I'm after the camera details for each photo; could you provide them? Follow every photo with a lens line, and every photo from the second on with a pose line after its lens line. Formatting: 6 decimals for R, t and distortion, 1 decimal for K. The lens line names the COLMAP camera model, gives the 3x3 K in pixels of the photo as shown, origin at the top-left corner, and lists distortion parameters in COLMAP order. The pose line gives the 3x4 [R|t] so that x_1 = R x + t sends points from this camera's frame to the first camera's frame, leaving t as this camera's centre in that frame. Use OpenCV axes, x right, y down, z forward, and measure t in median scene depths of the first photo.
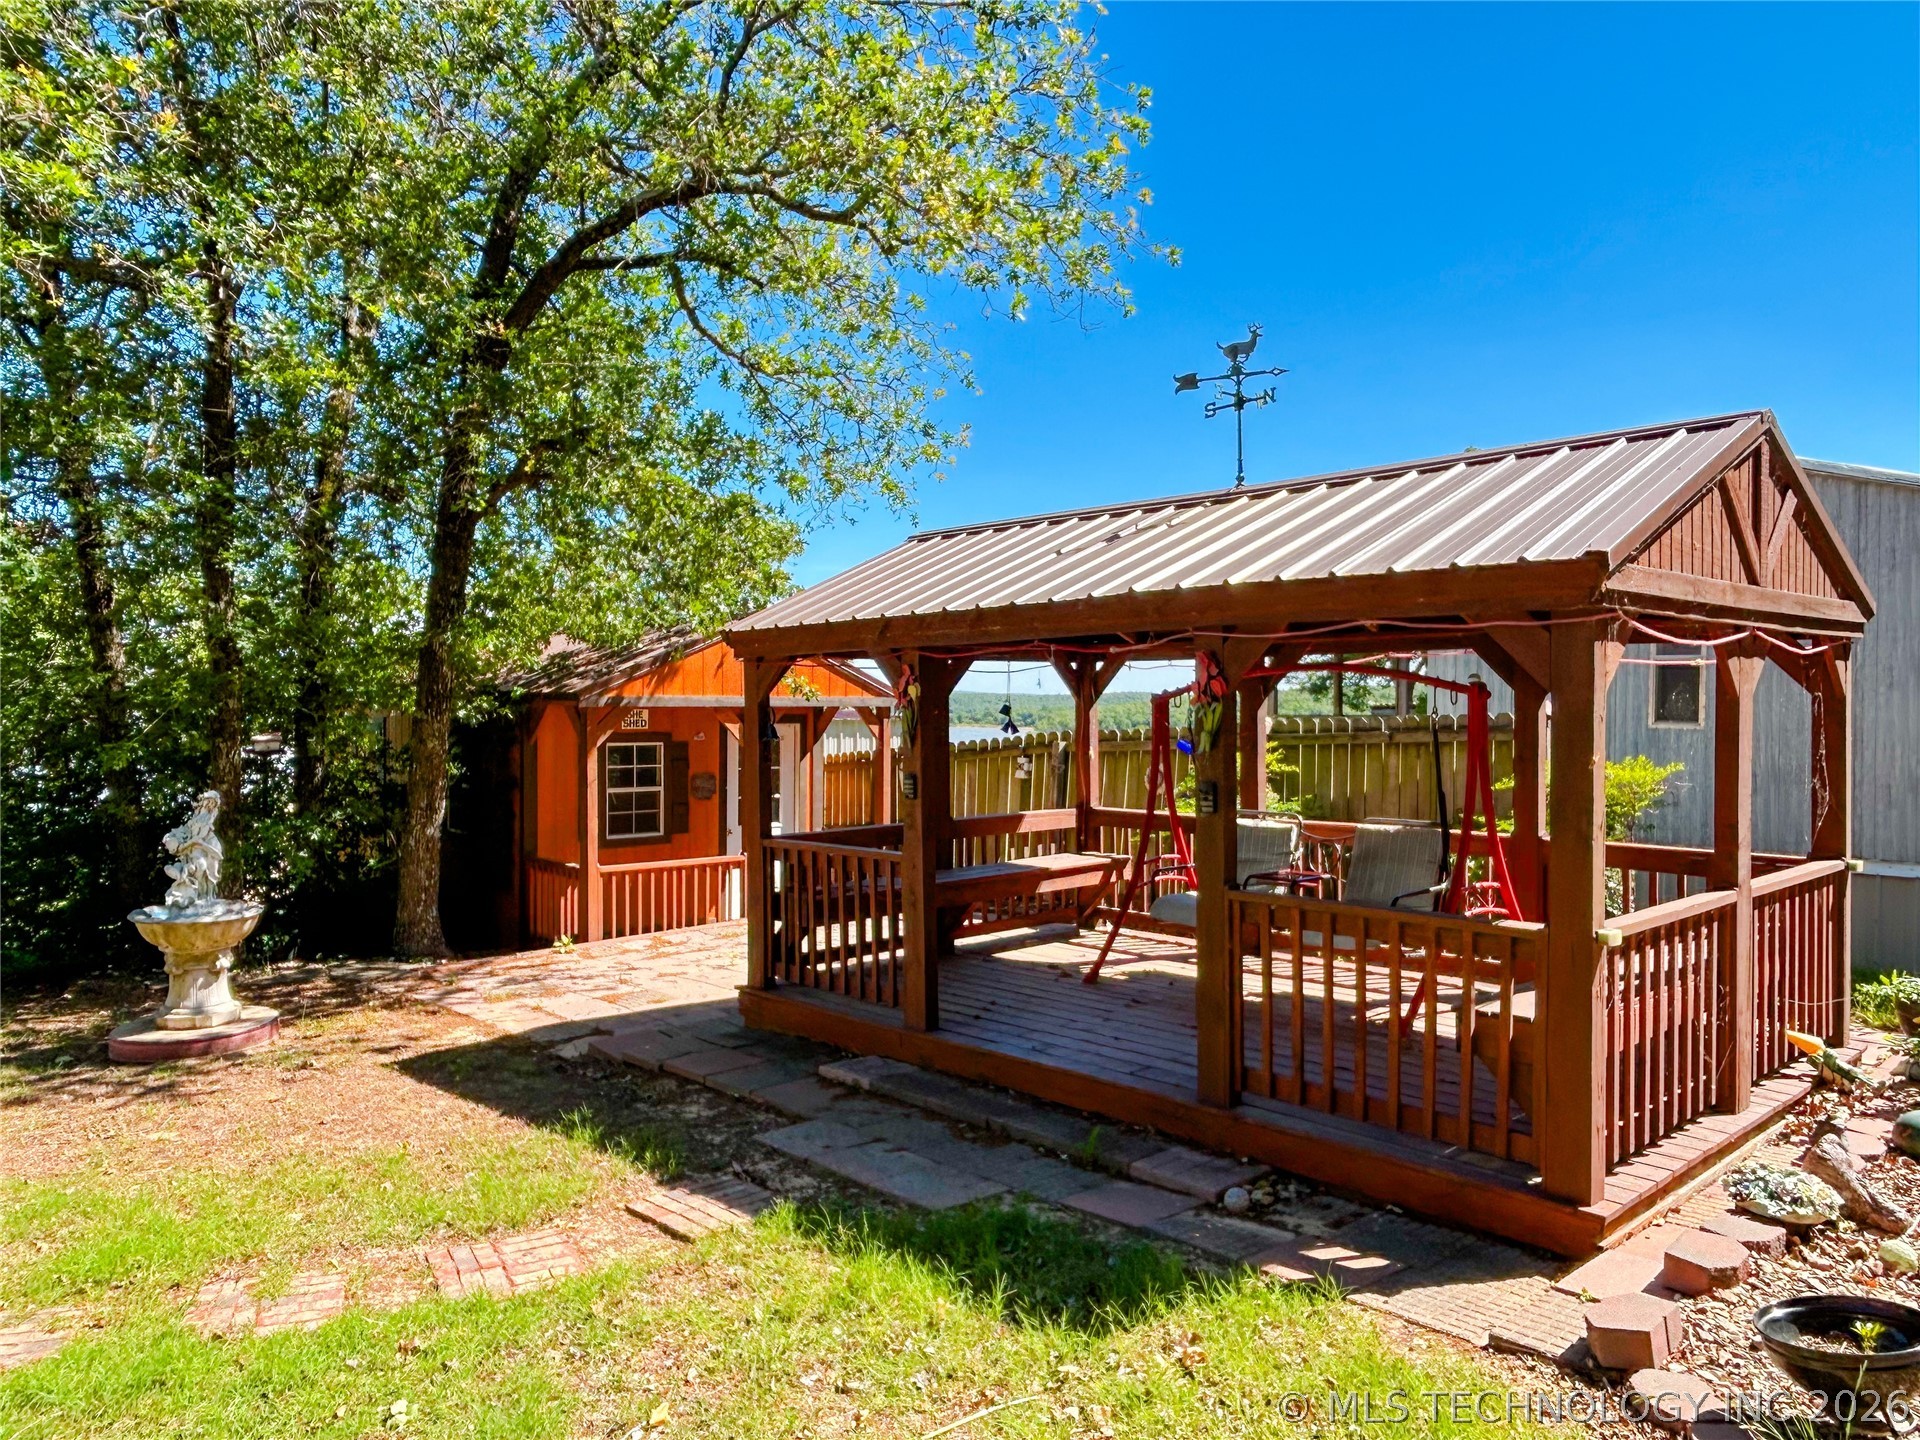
lens RADIAL K [[1292.4, 0, 960.0], [0, 1292.4, 720.0], [0, 0, 1]] dist [0.001288, 0.000366]
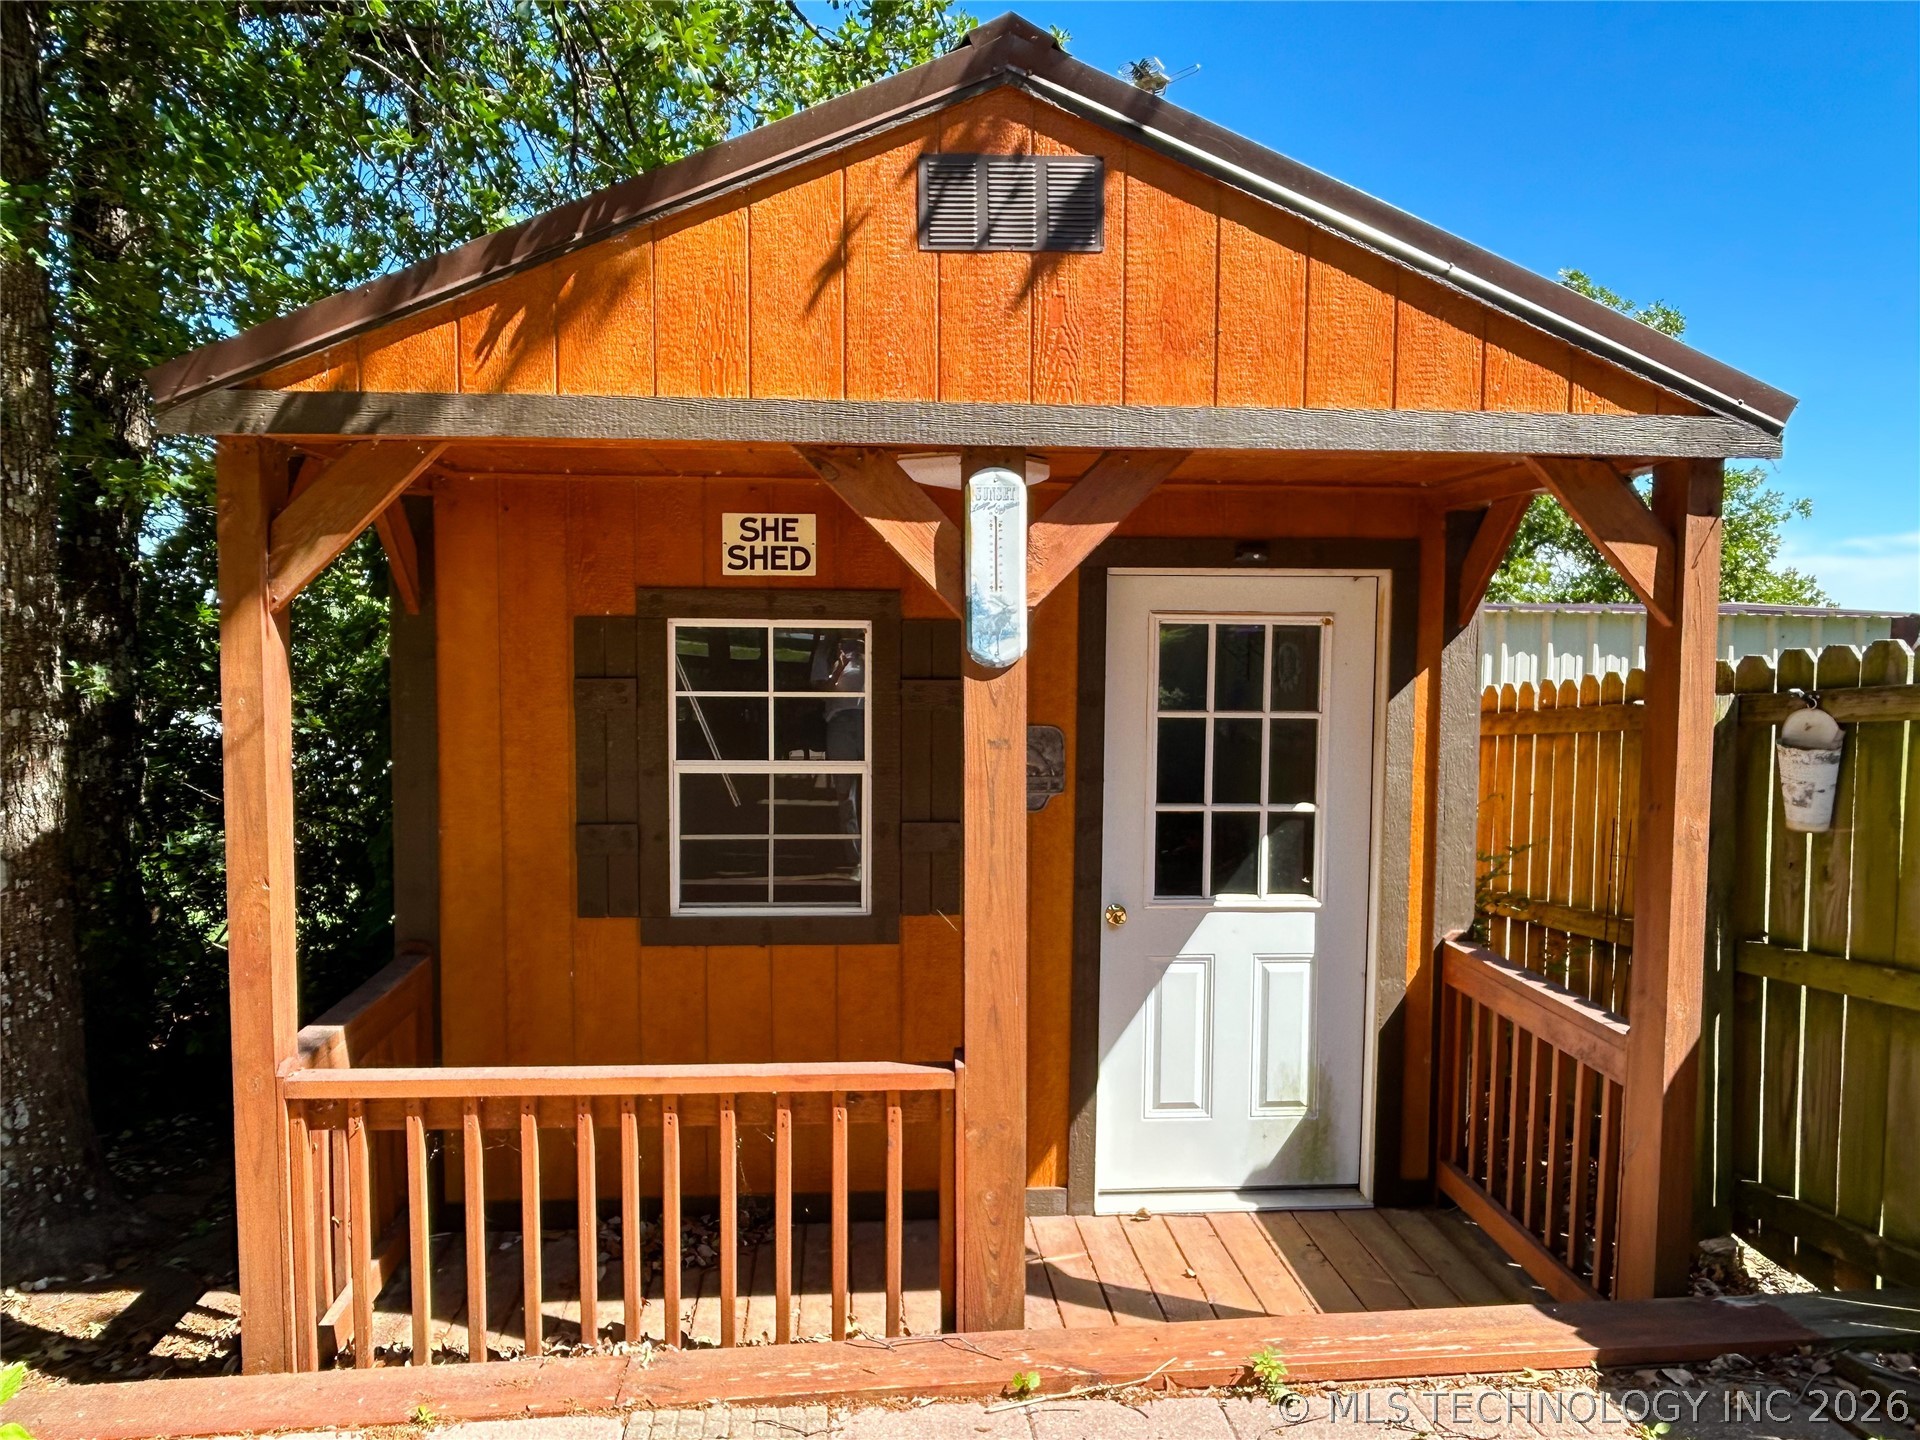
lens RADIAL K [[1292.4, 0, 960.0], [0, 1292.4, 720.0], [0, 0, 1]] dist [0.001288, 0.000366]
pose [[0.797852, 0.044248, -0.601227, -0.025161], [-0.011884, 0.998263, 0.057698, 0.023321], [0.602736, -0.038889, 0.796993, 0.769301]]
